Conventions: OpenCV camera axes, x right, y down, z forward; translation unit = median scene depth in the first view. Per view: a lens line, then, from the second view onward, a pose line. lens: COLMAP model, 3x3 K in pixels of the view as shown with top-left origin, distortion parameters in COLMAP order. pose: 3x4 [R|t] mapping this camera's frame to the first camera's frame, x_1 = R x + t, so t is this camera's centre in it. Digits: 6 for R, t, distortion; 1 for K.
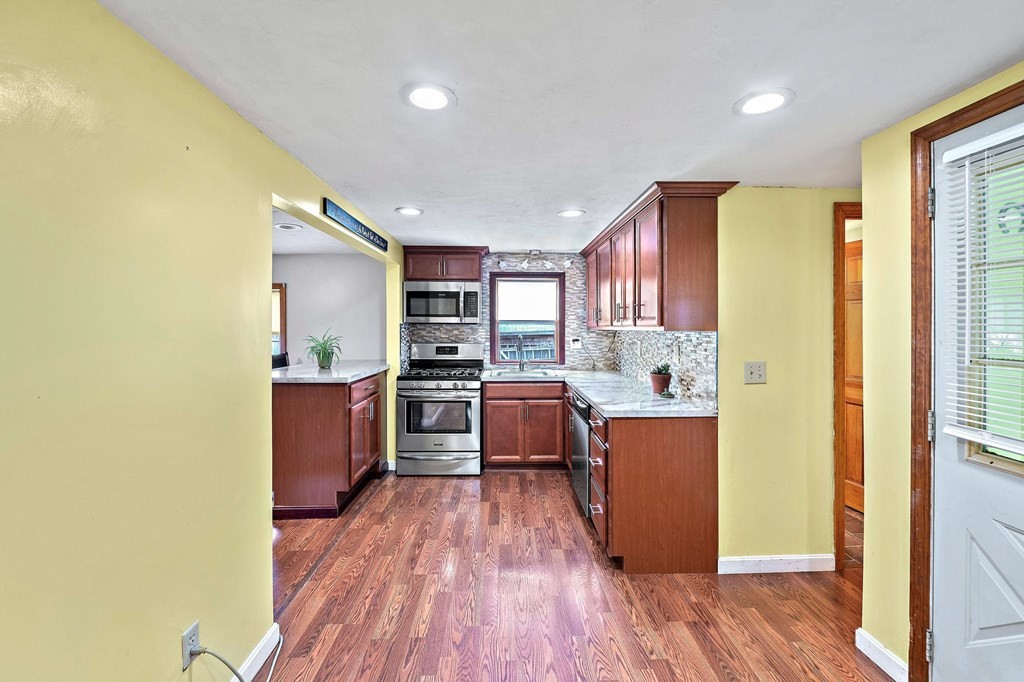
lens RADIAL K [[424.5, 0, 510.6], [0, 424.5, 330.6], [0, 0, 1]] dist [0.001005, 0.000023]
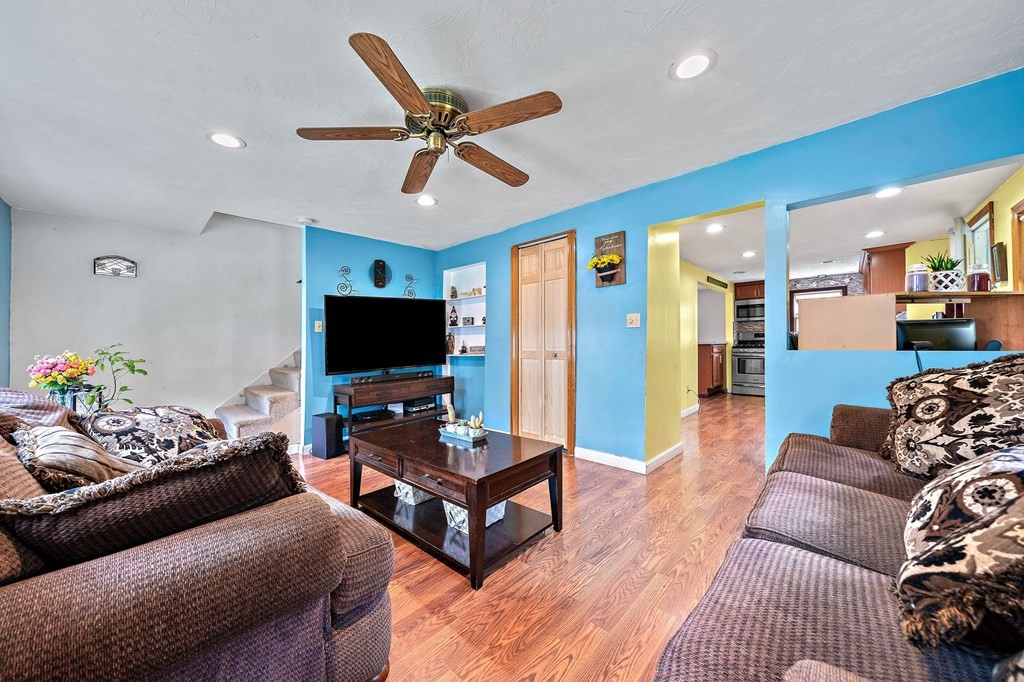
lens RADIAL K [[354.6, 0, 516.0], [0, 354.6, 347.4], [0, 0, 1]] dist [-0.001556, -0.000092]
pose [[0.716338, -0.007300, -0.697715, 0.174279], [0.013810, 0.999898, 0.003717, 0.082943], [0.697617, -0.012298, 0.716365, -0.918174]]
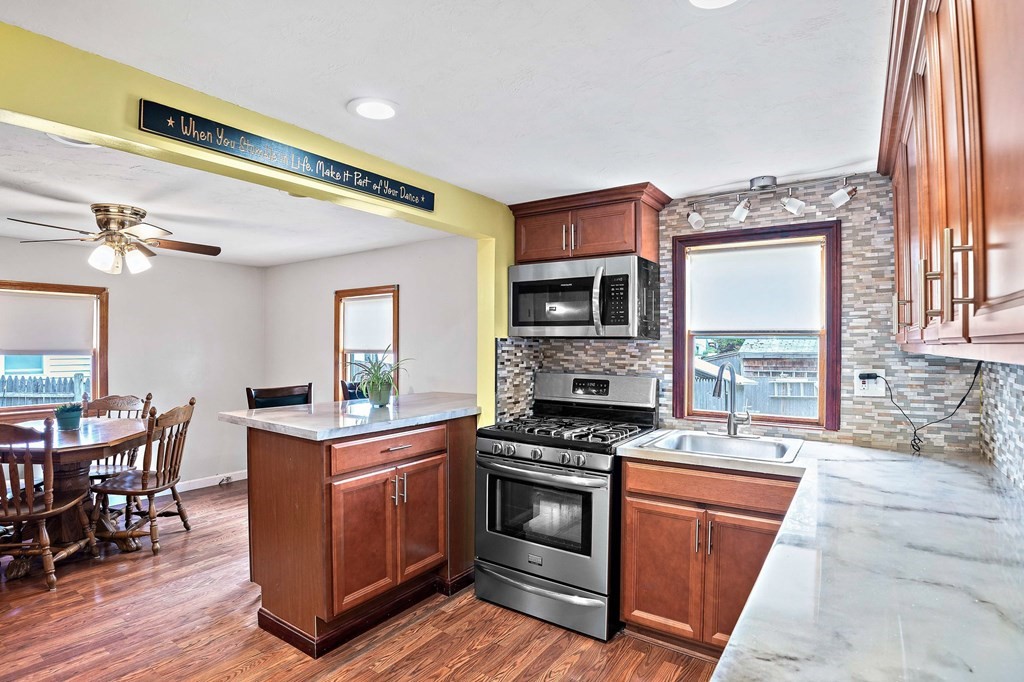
lens RADIAL K [[519.8, 0, 513.0], [0, 519.8, 346.1], [0, 0, 1]] dist [-0.065848, 0.002327]
pose [[0.813997, 0.005762, -0.580841, 0.164574], [-0.006723, 0.999977, 0.000499, -0.005589], [0.580831, 0.003499, 0.814017, 0.405937]]
